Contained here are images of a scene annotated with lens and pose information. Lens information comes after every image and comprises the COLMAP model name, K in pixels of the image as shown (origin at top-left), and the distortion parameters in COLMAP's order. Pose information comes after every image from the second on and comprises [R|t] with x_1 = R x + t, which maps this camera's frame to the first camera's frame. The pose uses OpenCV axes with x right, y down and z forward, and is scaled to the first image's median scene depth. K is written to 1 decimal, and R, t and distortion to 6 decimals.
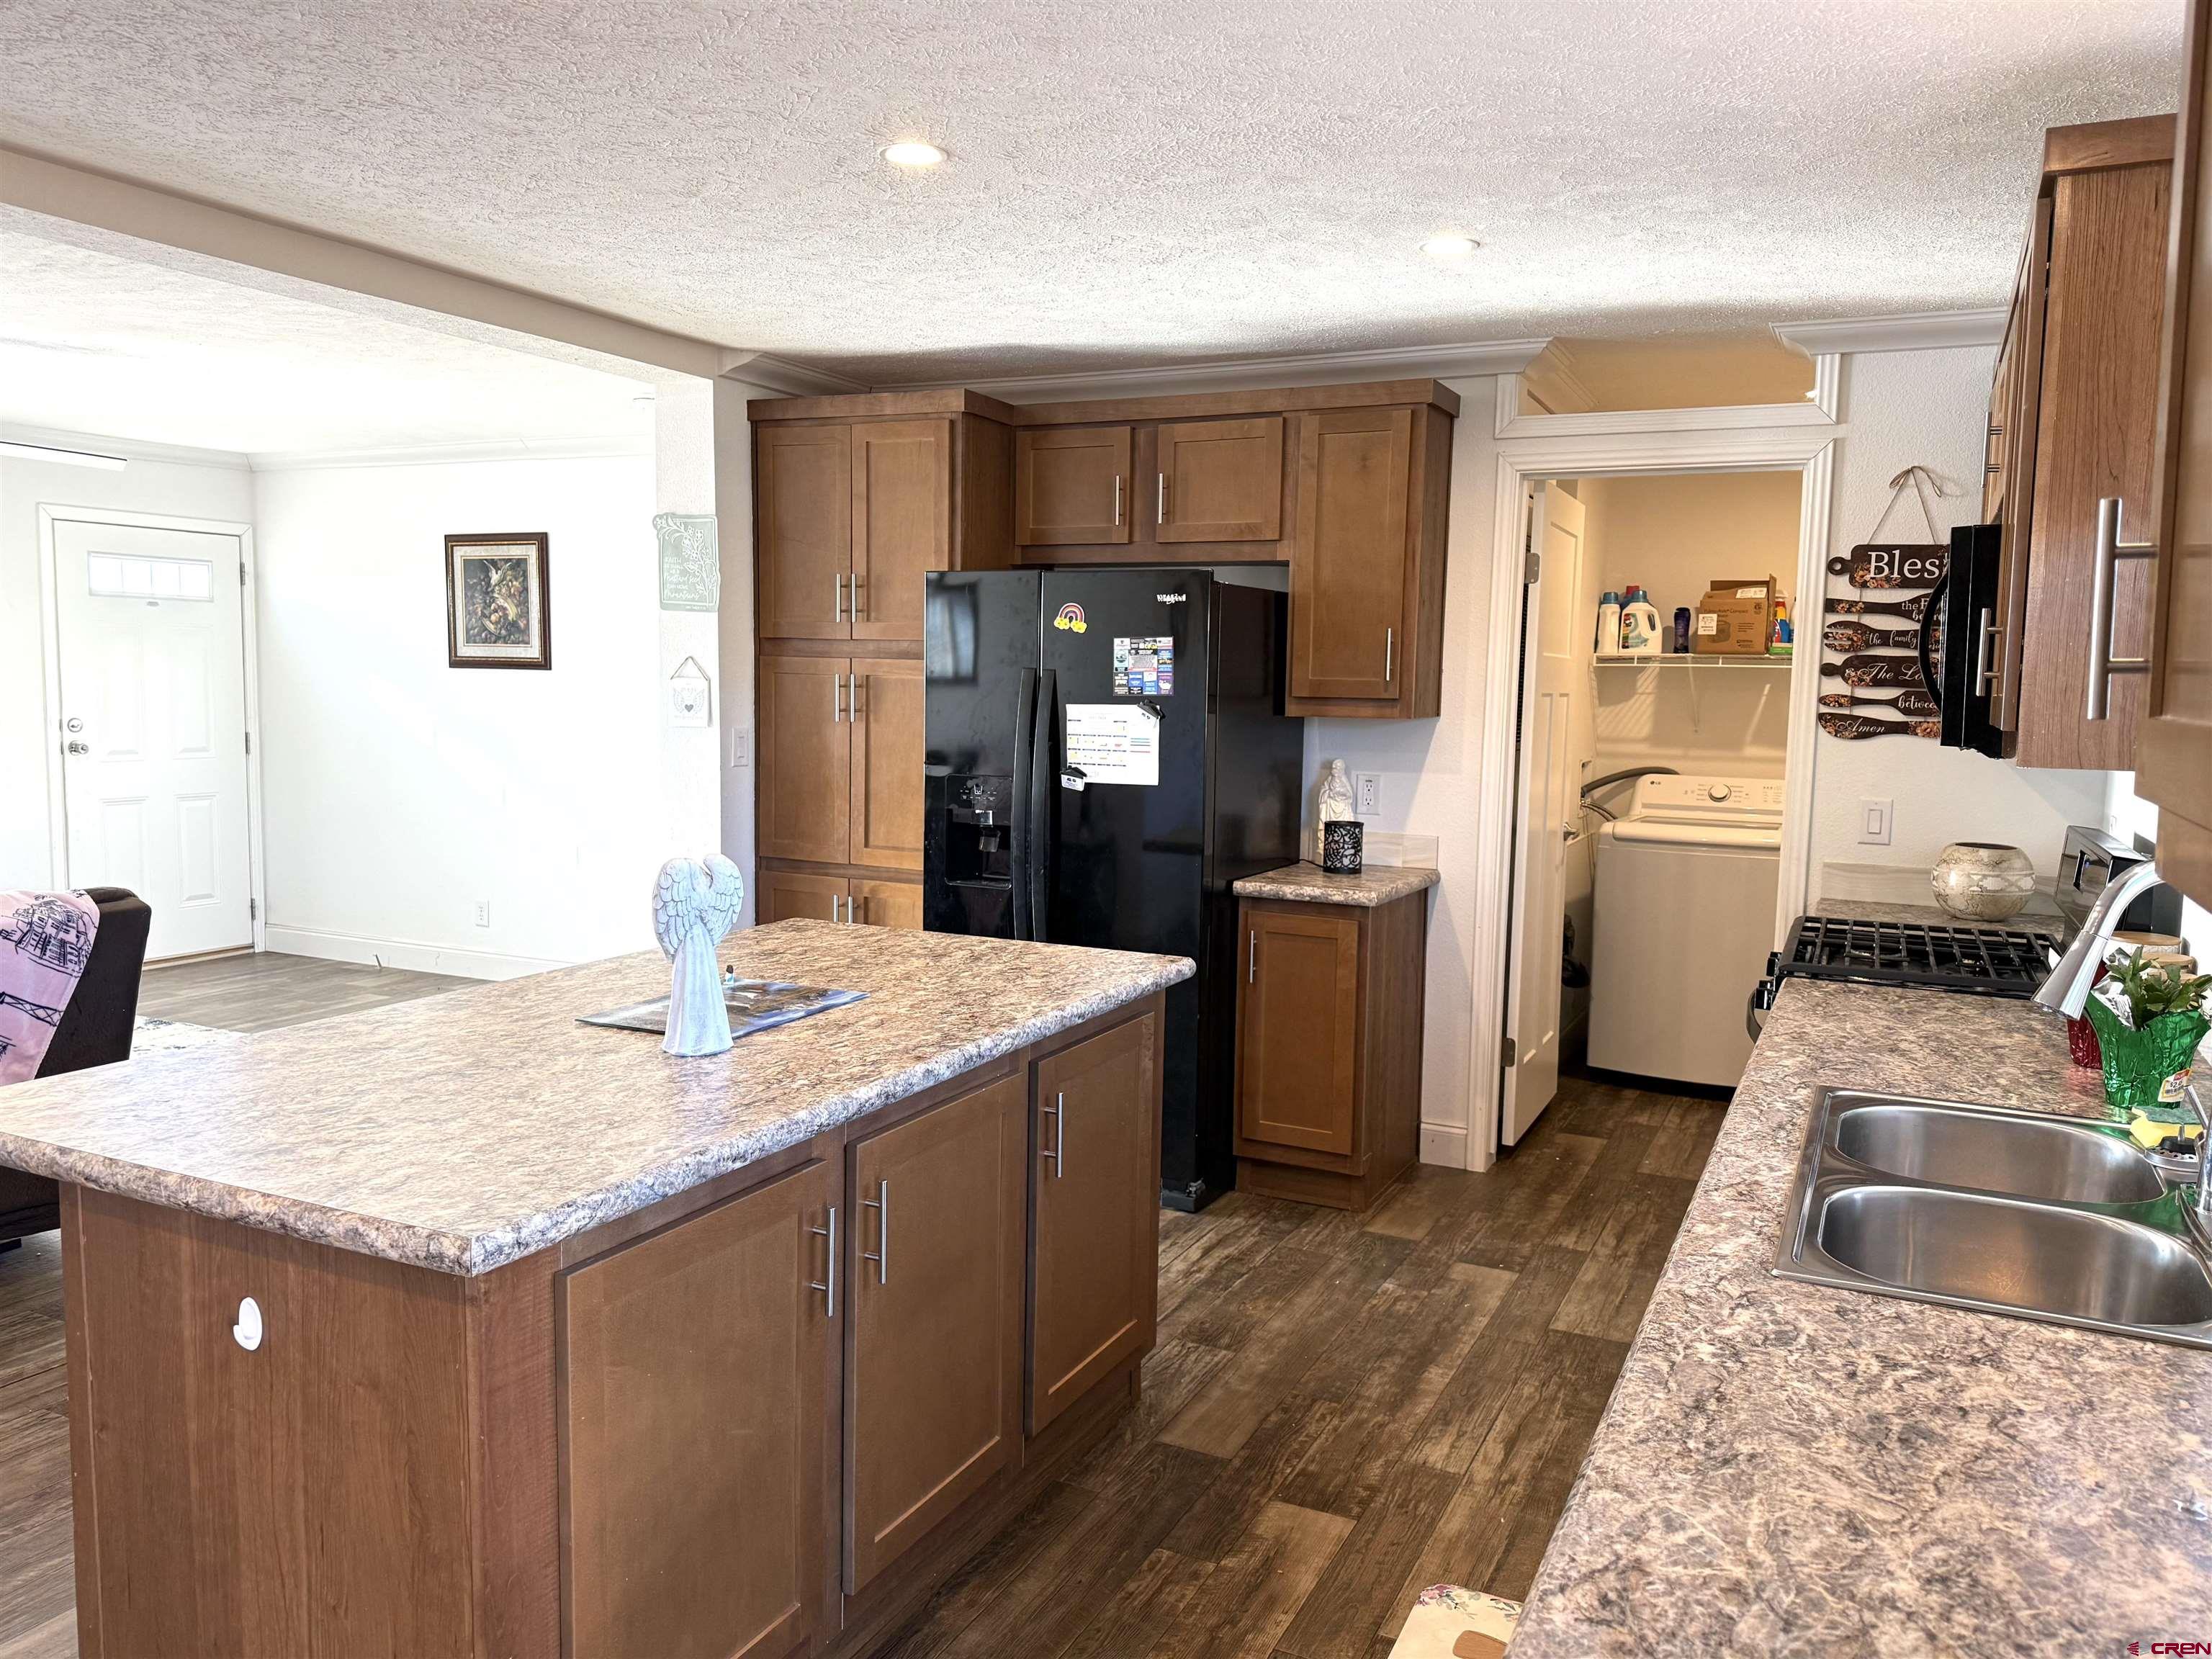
lens RADIAL K [[1639.6, 0, 1095.9], [0, 1639.6, 822.0], [0, 0, 1]] dist [0.058041, -0.066144]
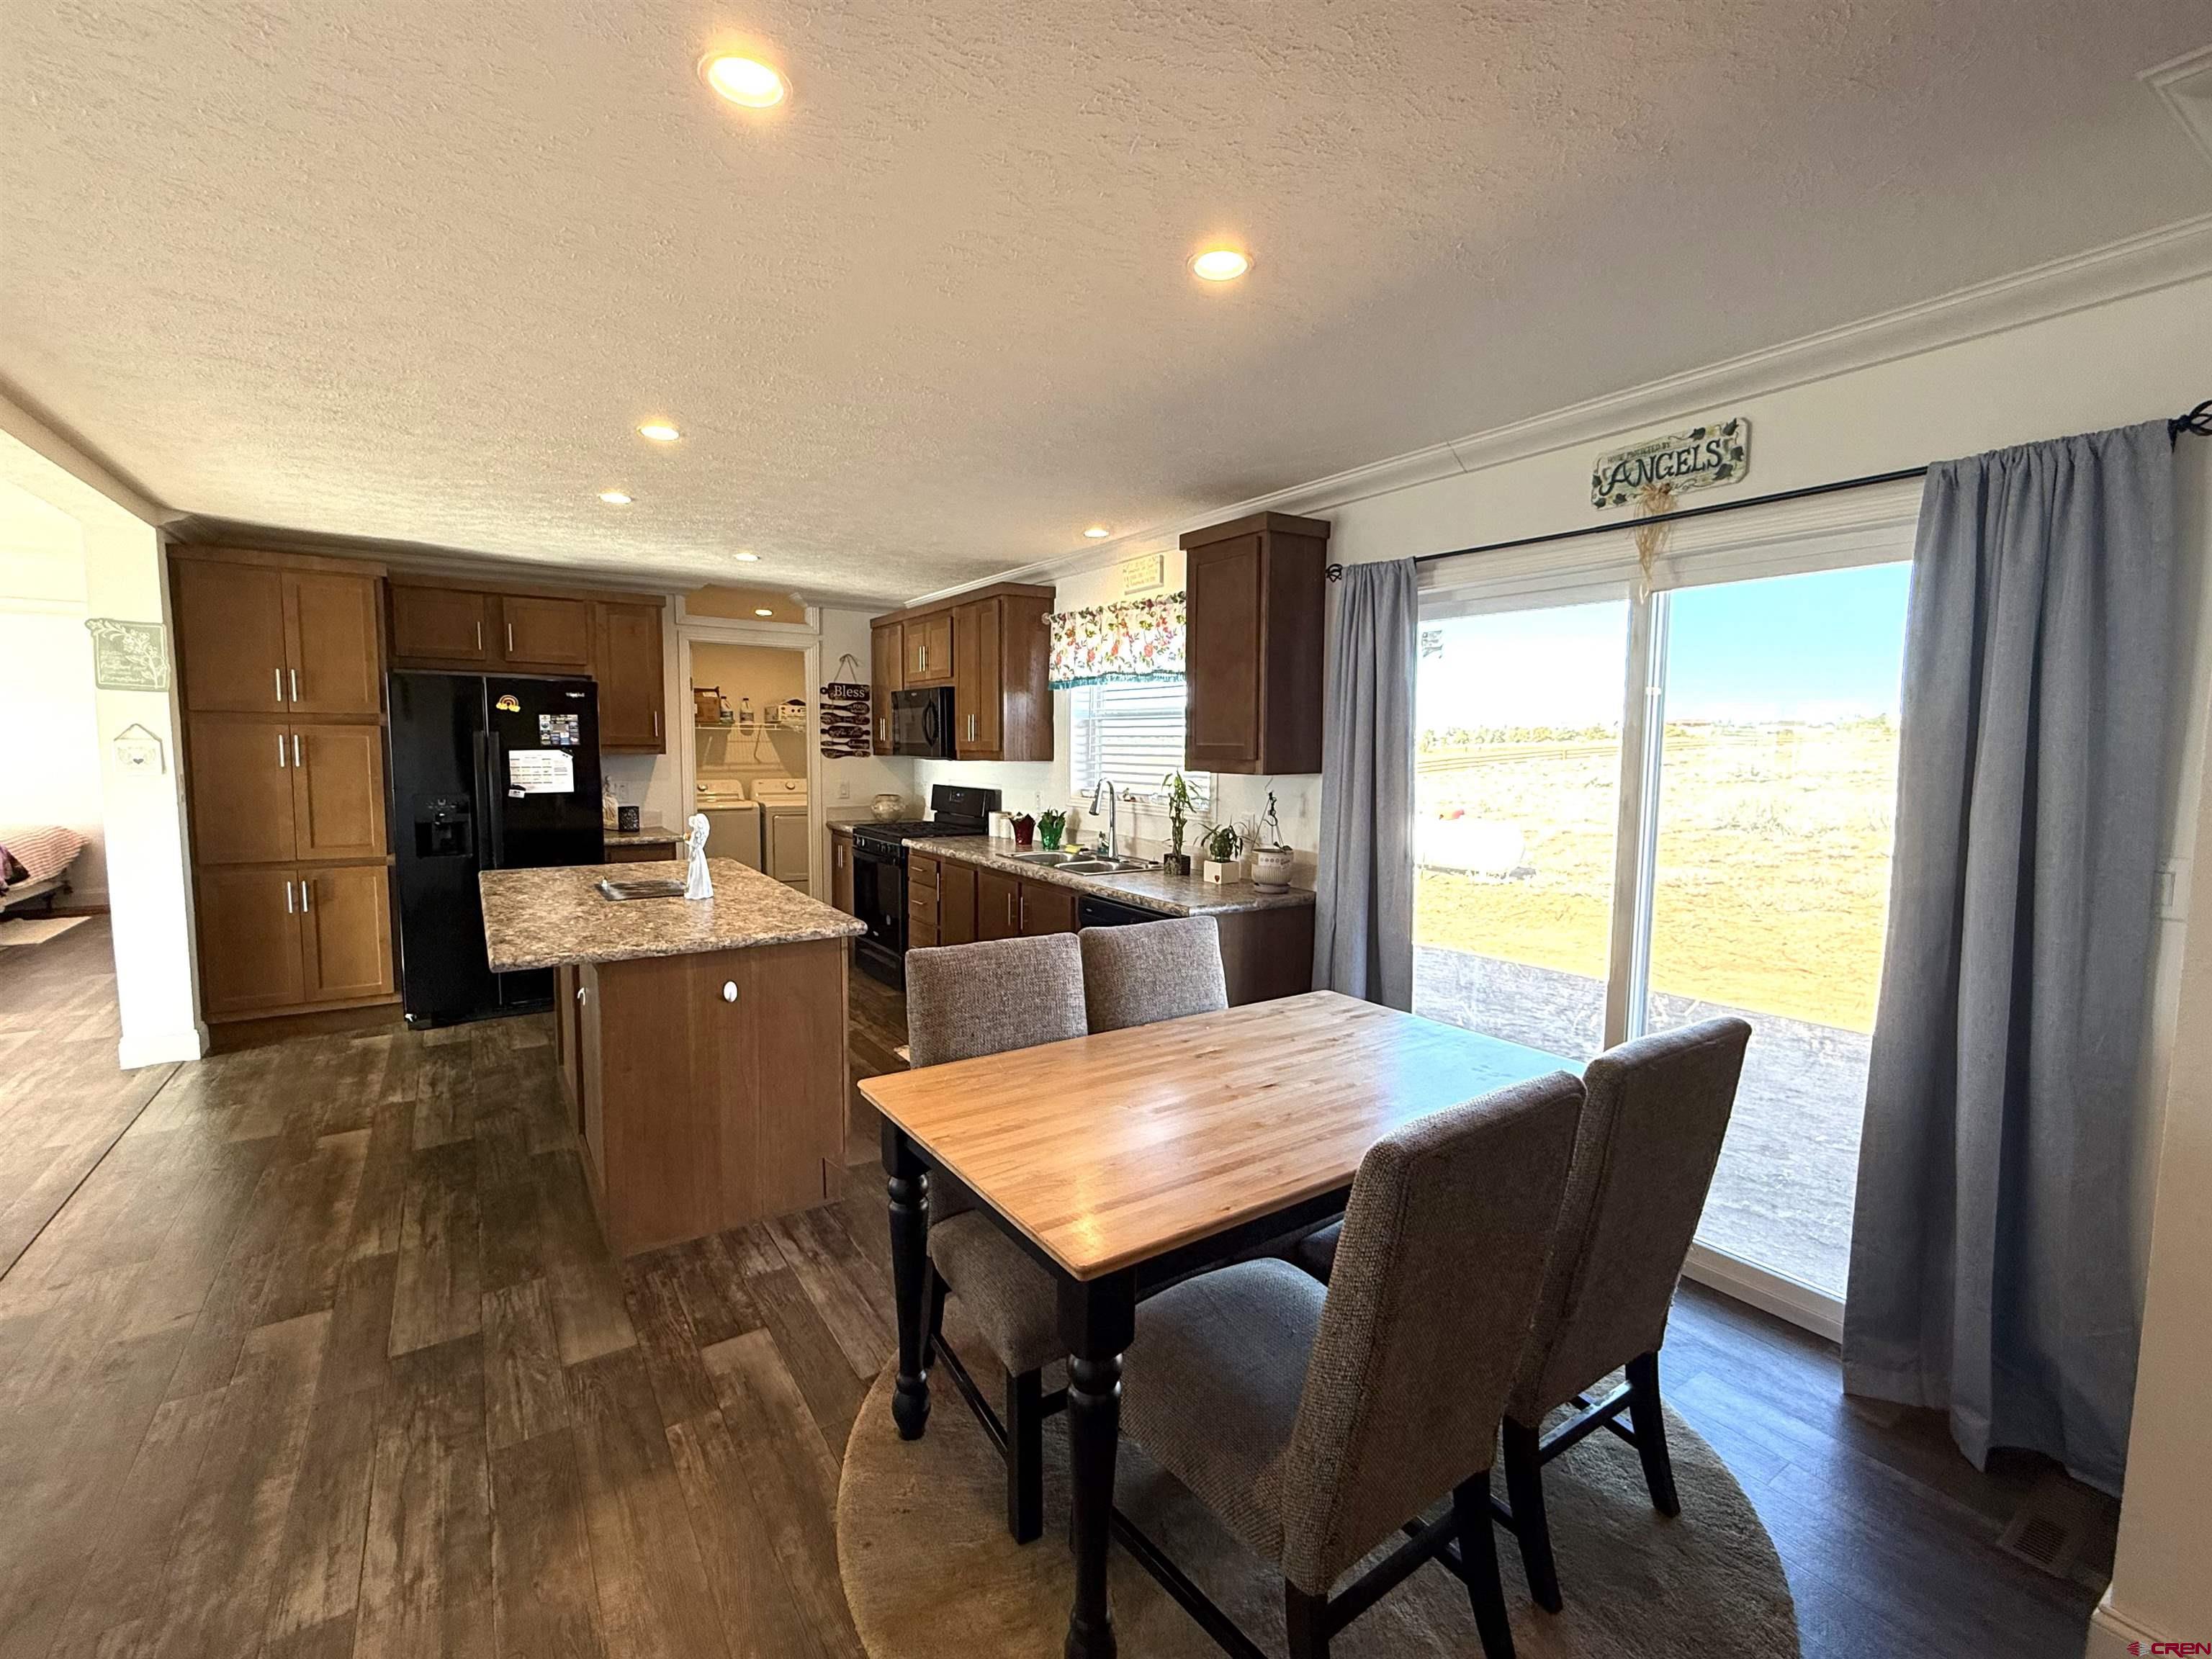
lens RADIAL K [[968.9, 0, 1102.7], [0, 968.9, 827.3], [0, 0, 1]] dist [0.000570, -0.000265]
pose [[0.503868, -0.089259, 0.859157, -0.646460], [0.077289, 0.995316, 0.058077, 0.001612], [-0.860316, 0.037140, 0.508406, -0.123274]]
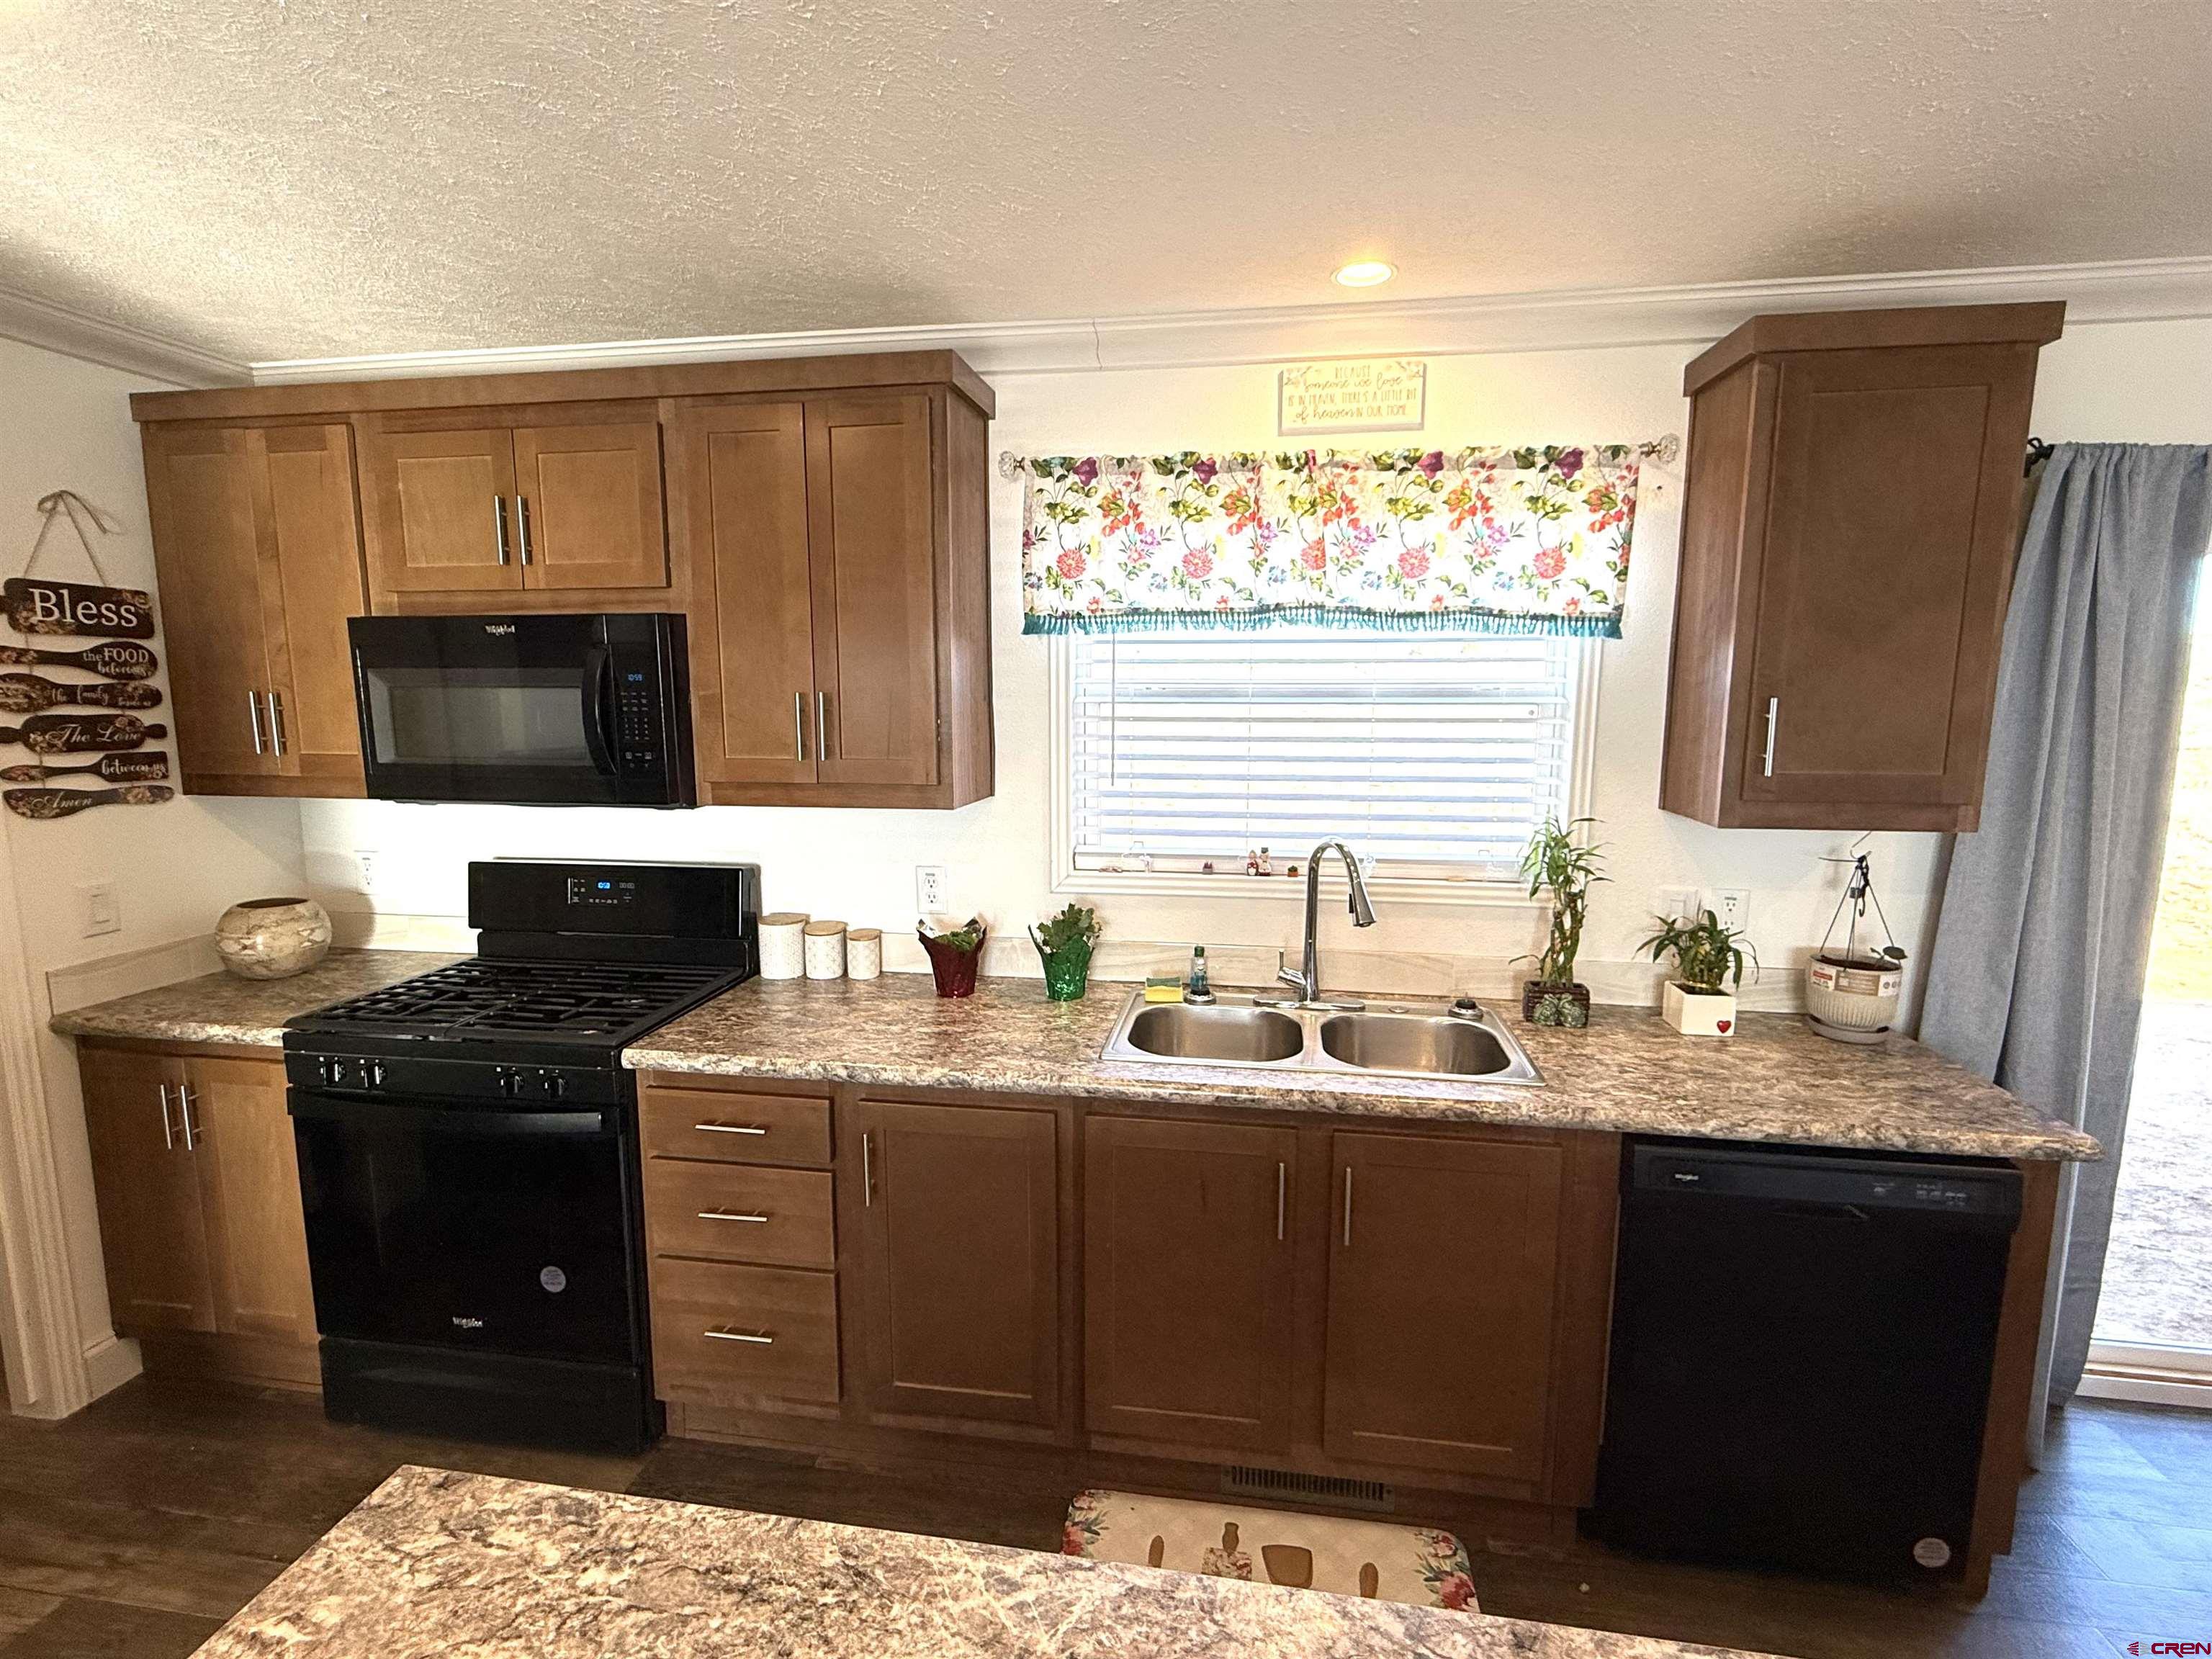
lens RADIAL K [[1035.7, 0, 1102.5], [0, 1035.7, 828.2], [0, 0, 1]] dist [-0.001009, 0.000482]
pose [[-0.297308, -0.148700, 0.943131, -0.186552], [0.080197, 0.980418, 0.179859, -0.097333], [-0.951407, 0.129110, -0.279561, 0.659796]]
